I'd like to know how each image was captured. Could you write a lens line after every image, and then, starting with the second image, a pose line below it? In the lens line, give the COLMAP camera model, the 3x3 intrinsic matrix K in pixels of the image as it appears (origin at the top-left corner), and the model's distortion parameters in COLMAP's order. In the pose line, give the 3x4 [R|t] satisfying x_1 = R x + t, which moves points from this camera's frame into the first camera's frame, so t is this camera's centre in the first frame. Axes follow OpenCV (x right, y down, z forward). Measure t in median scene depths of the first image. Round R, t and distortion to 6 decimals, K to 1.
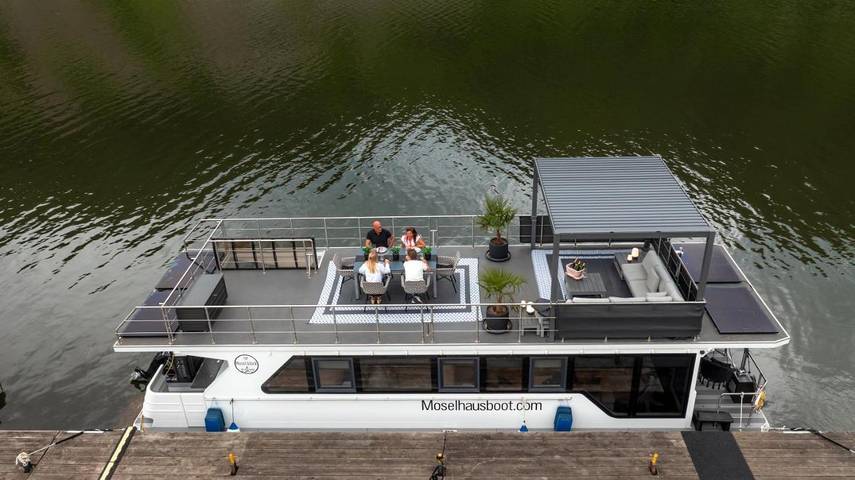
lens RADIAL K [[645.6, 0, 427.5], [0, 645.6, 240.0], [0, 0, 1]] dist [-0.001479, -0.000687]
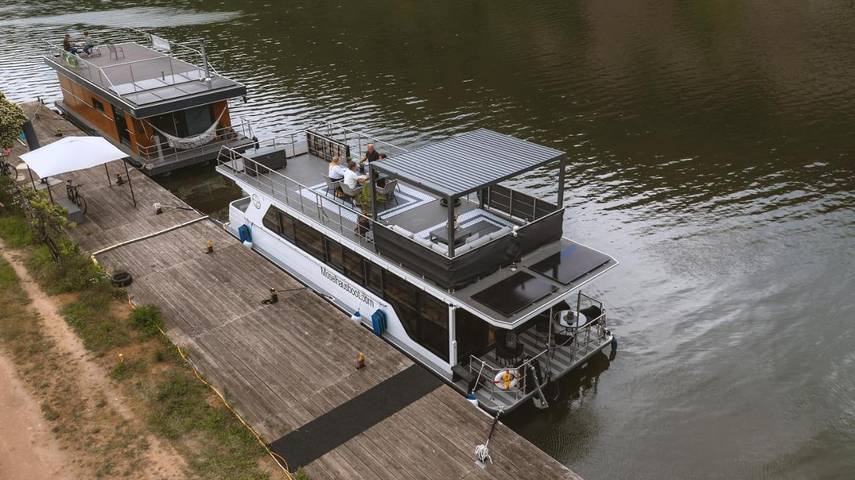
lens RADIAL K [[645.6, 0, 427.5], [0, 645.6, 240.0], [0, 0, 1]] dist [-0.001479, -0.000687]
pose [[0.655230, 0.319851, -0.684376, 1.084147], [-0.315058, 0.939095, 0.137256, -0.070182], [0.686595, 0.125684, 0.716094, 0.149326]]
